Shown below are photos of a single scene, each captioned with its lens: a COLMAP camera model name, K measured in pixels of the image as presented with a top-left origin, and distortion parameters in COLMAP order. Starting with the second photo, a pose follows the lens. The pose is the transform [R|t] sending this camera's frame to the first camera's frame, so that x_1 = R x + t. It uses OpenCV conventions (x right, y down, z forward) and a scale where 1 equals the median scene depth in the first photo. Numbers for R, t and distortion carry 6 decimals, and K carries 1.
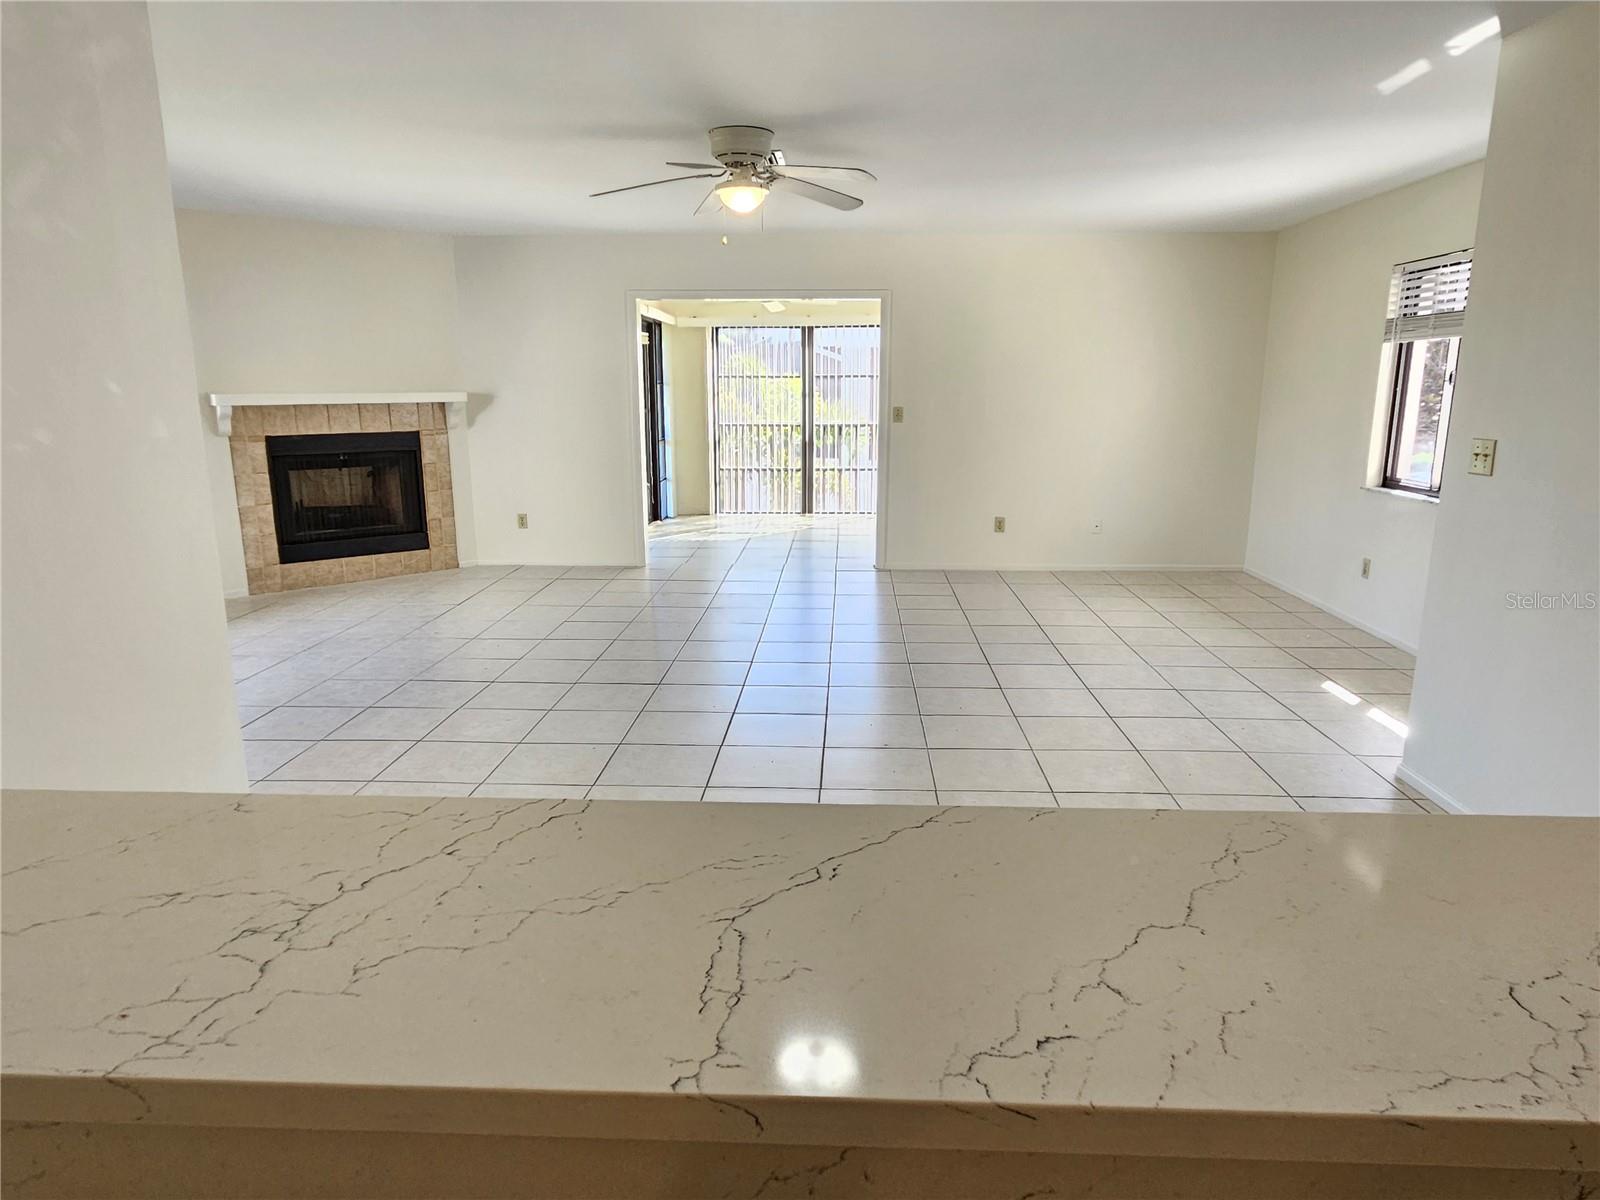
lens RADIAL K [[975.0, 0, 804.3], [0, 975.0, 595.6], [0, 0, 1]] dist [0.004491, 0.000388]
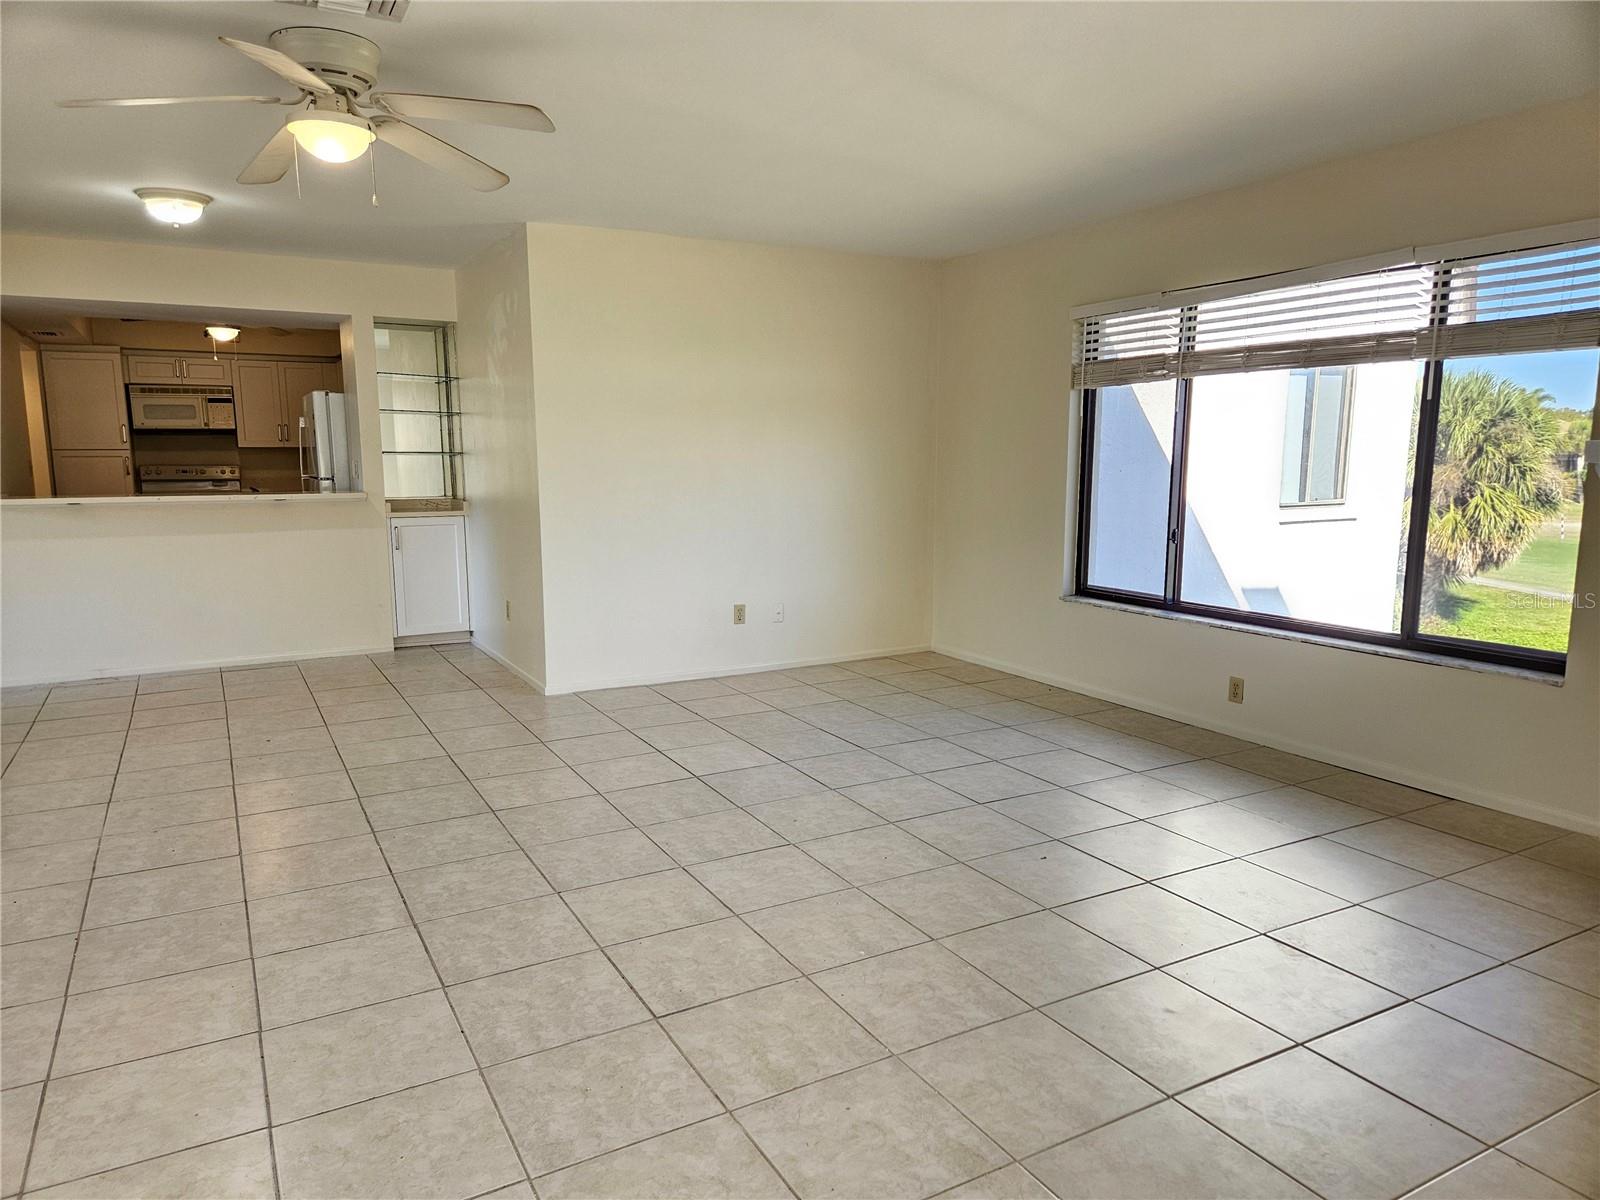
lens RADIAL K [[1061.0, 0, 792.9], [0, 1061.0, 611.5], [0, 0, 1]] dist [0.077107, -0.062094]
pose [[-0.853685, 0.084683, -0.513860, 0.045000], [-0.107559, 0.936749, 0.333064, -0.238711], [0.509562, 0.339602, -0.790580, 1.138012]]
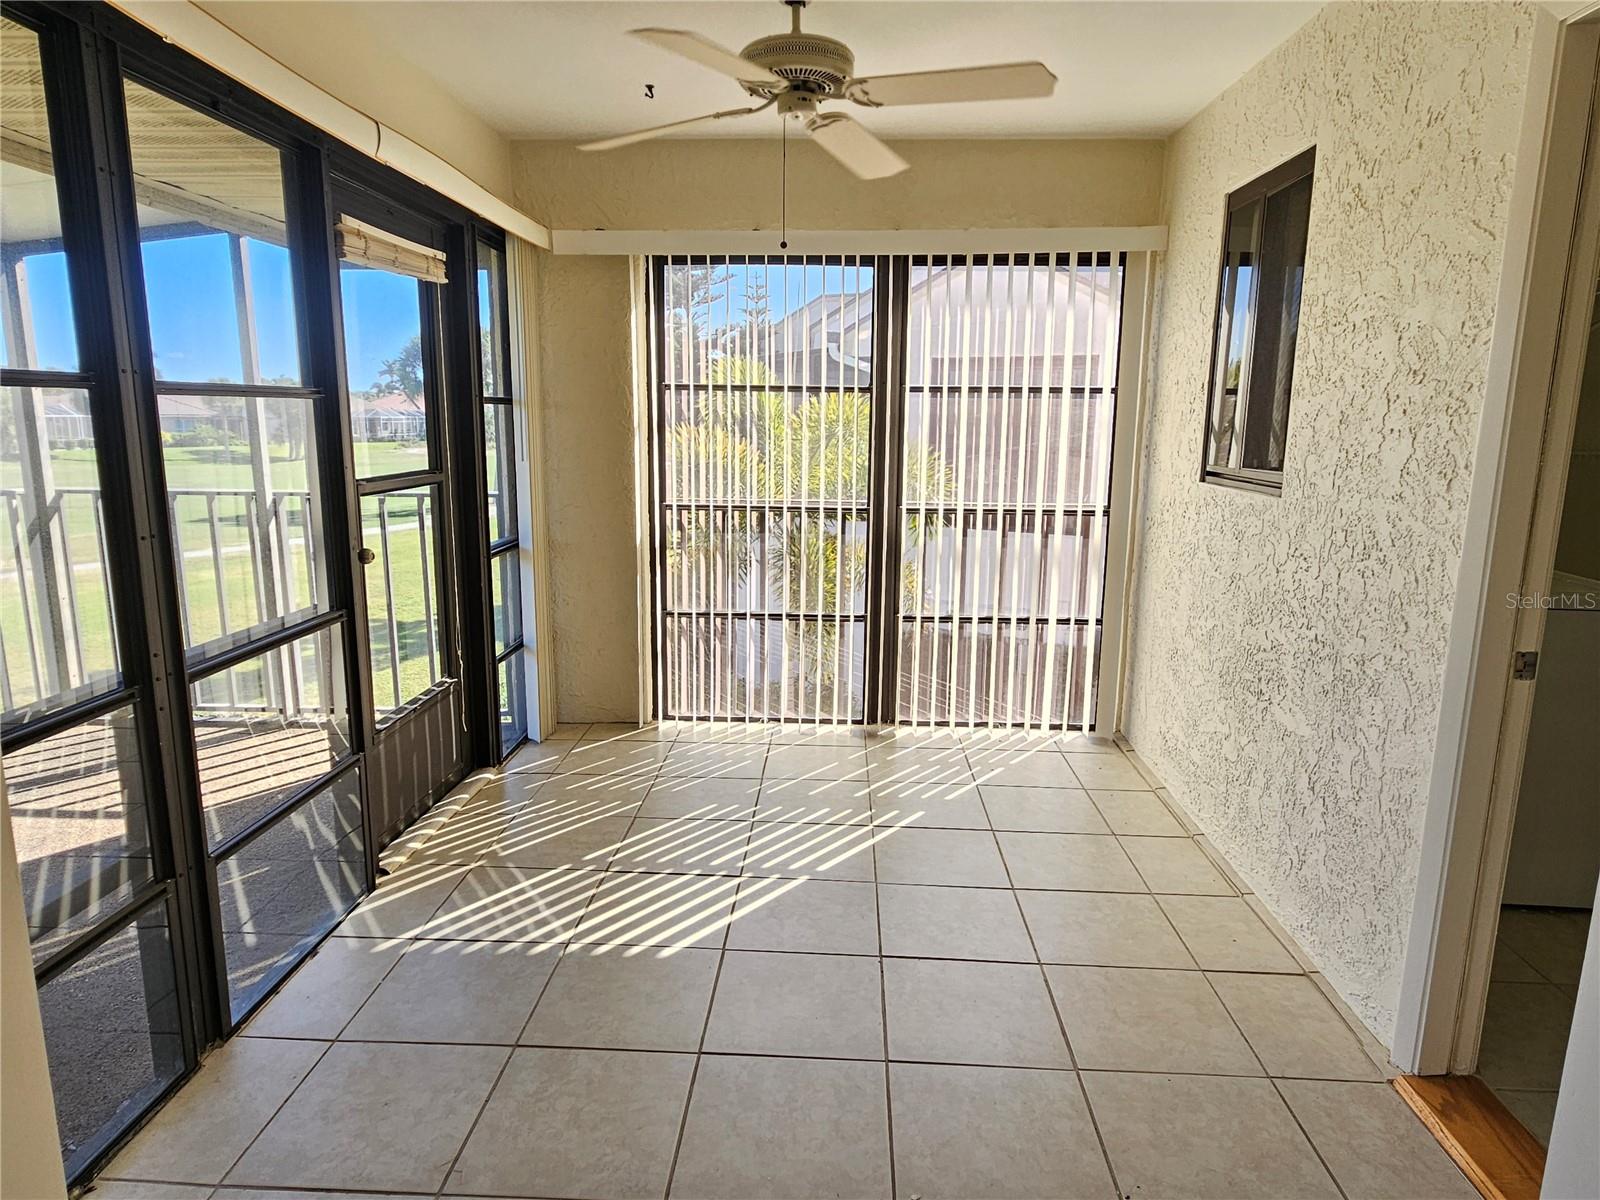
lens RADIAL K [[975.0, 0, 804.3], [0, 975.0, 595.6], [0, 0, 1]] dist [0.004491, 0.000388]
pose [[0.999914, 0.013028, -0.001771, -0.044925], [-0.013075, 0.999486, -0.029263, -0.199190], [0.001389, 0.029283, 0.999570, 0.939853]]
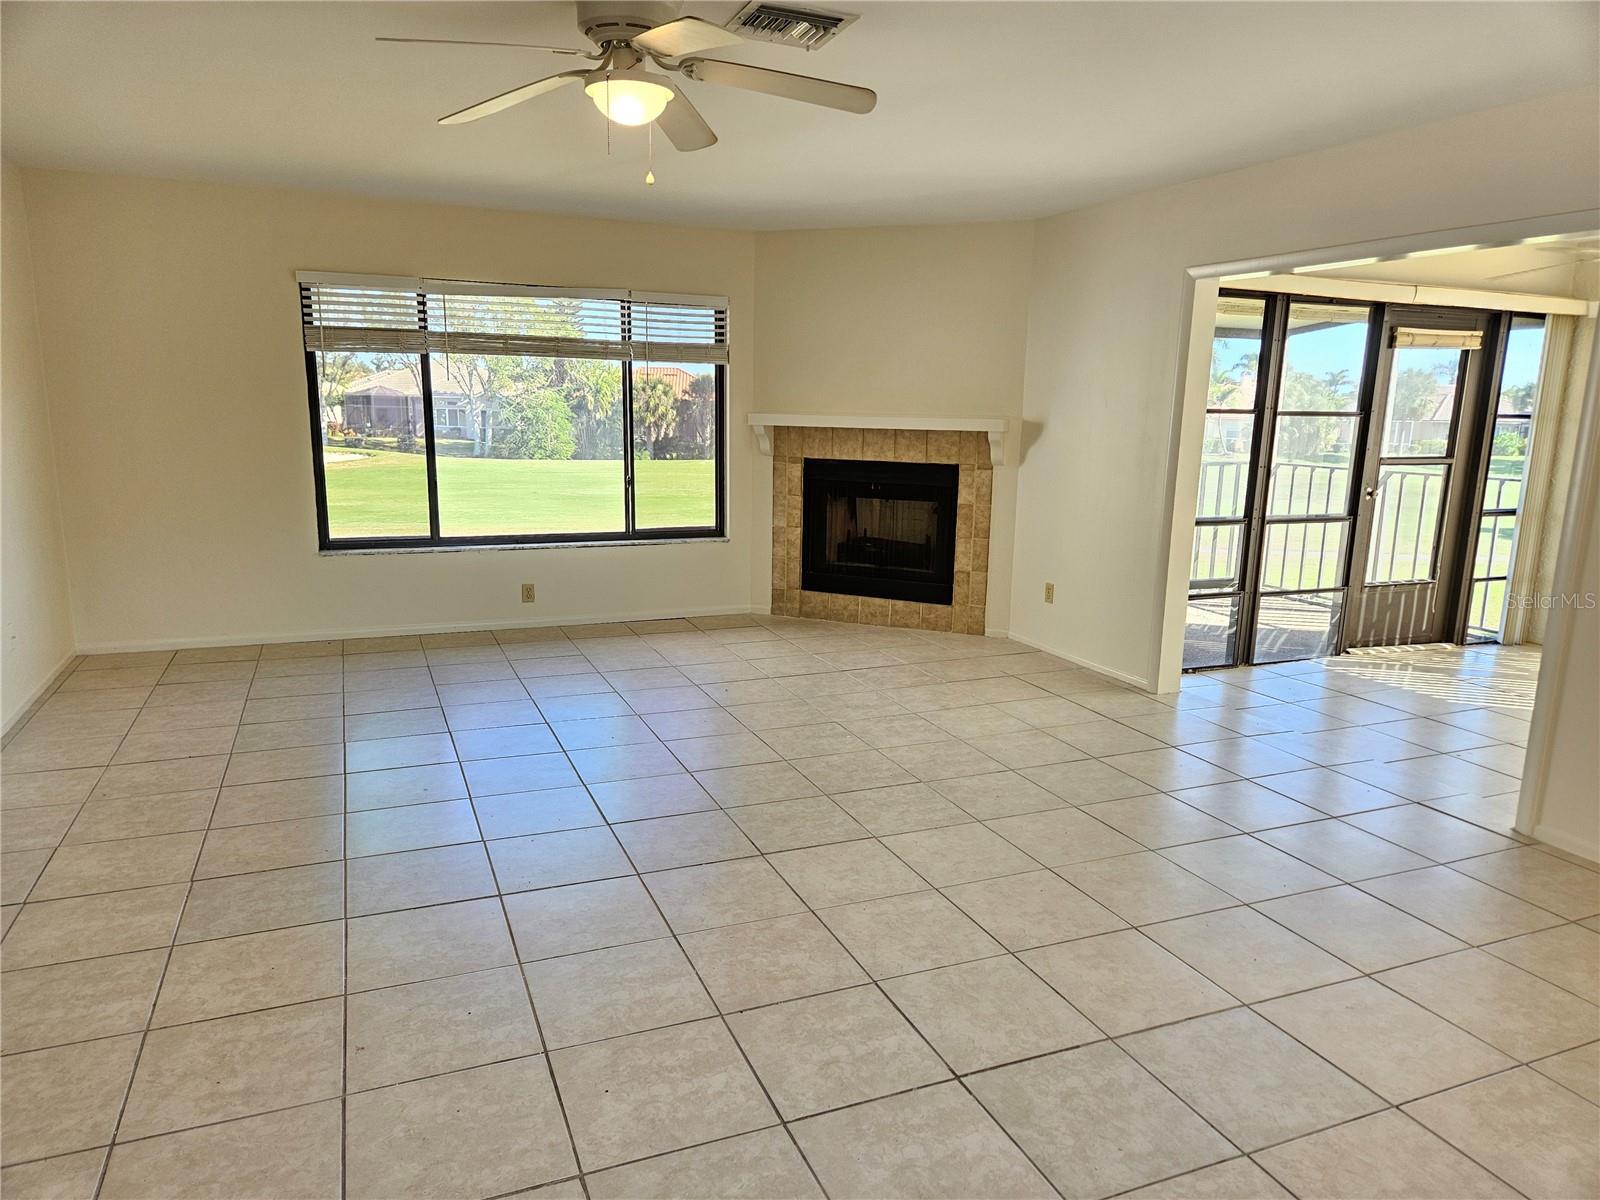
lens RADIAL K [[1058.3, 0, 808.4], [0, 1058.3, 611.8], [0, 0, 1]] dist [0.073740, -0.051725]
pose [[0.432401, 0.187666, -0.881936, 0.393149], [-0.214084, 0.971500, 0.101762, -0.117434], [0.875898, 0.144807, 0.460254, 0.515906]]
